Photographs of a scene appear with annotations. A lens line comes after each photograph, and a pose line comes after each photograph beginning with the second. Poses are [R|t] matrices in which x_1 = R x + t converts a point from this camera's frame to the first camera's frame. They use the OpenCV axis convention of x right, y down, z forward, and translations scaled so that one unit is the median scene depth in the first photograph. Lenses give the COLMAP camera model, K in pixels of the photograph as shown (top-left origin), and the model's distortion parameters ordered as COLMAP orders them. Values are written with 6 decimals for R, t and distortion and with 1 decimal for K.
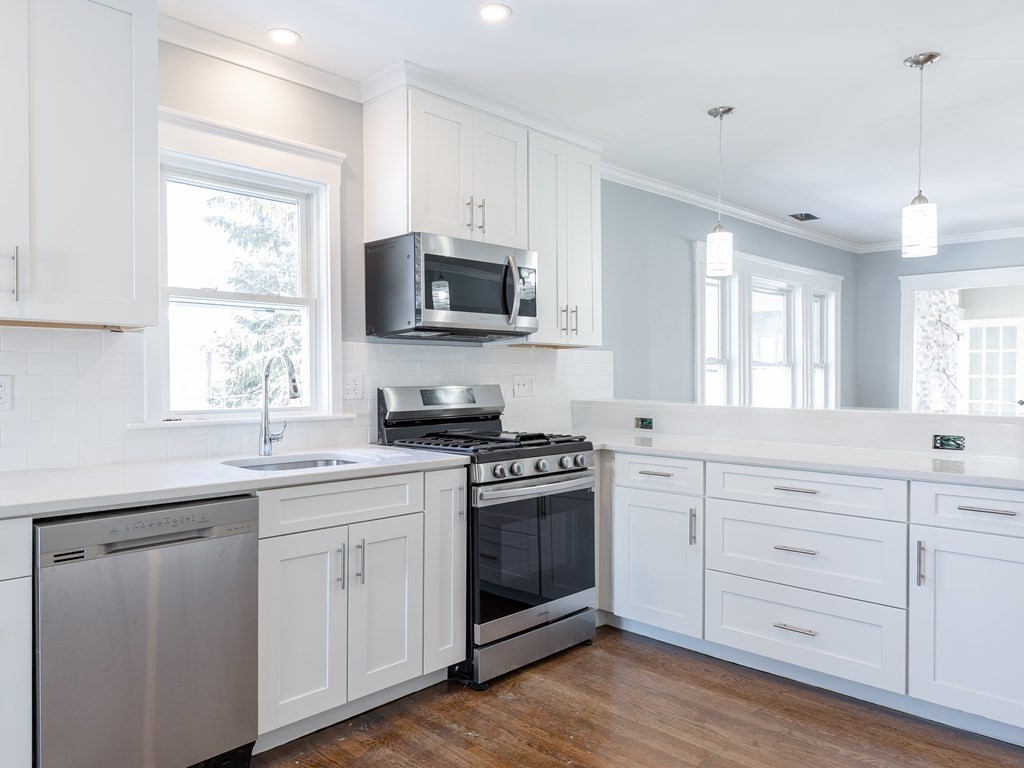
lens RADIAL K [[745.2, 0, 469.7], [0, 745.2, 384.5], [0, 0, 1]] dist [0.022987, 0.003036]
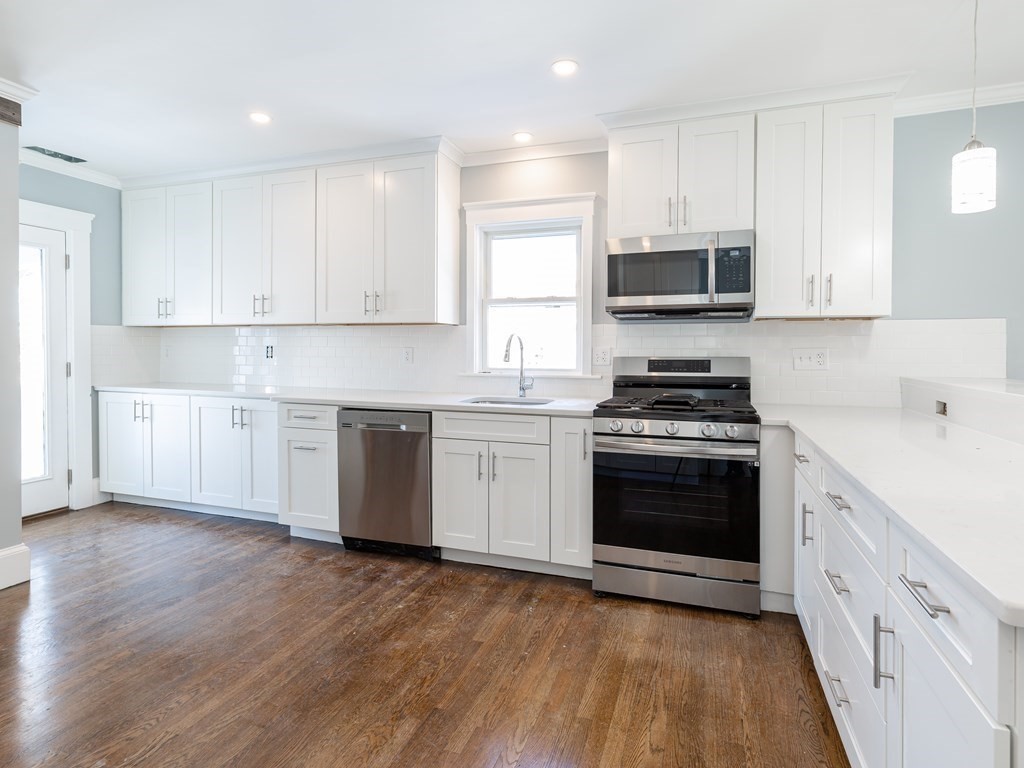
lens RADIAL K [[529.5, 0, 537.0], [0, 529.5, 359.2], [0, 0, 1]] dist [0.011107, 0.000286]
pose [[0.464197, 0.016575, -0.885577, 0.700038], [-0.015792, 0.999821, 0.010436, -0.000007], [0.885591, 0.009141, 0.464375, 0.453133]]
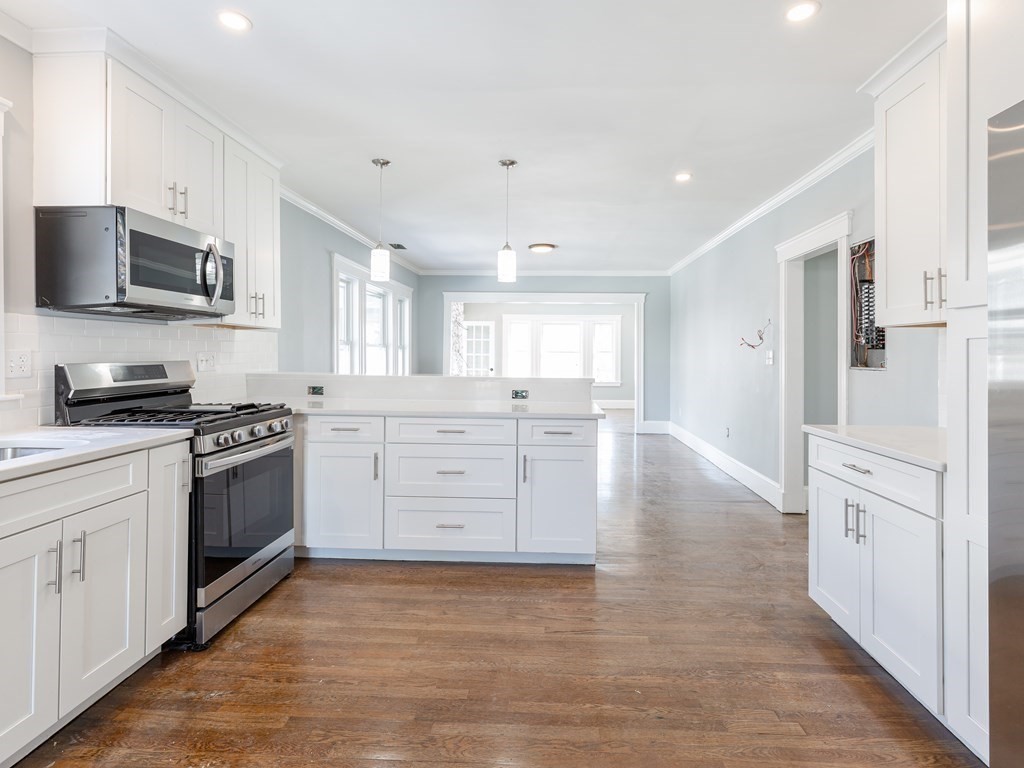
lens RADIAL K [[529.5, 0, 522.9], [0, 529.5, 351.9], [0, 0, 1]] dist [0.011107, 0.000286]
pose [[0.733976, 0.007991, 0.679129, -0.157095], [0.001442, 0.999910, -0.013325, -0.001822], [-0.679174, 0.010760, 0.733898, 0.124927]]
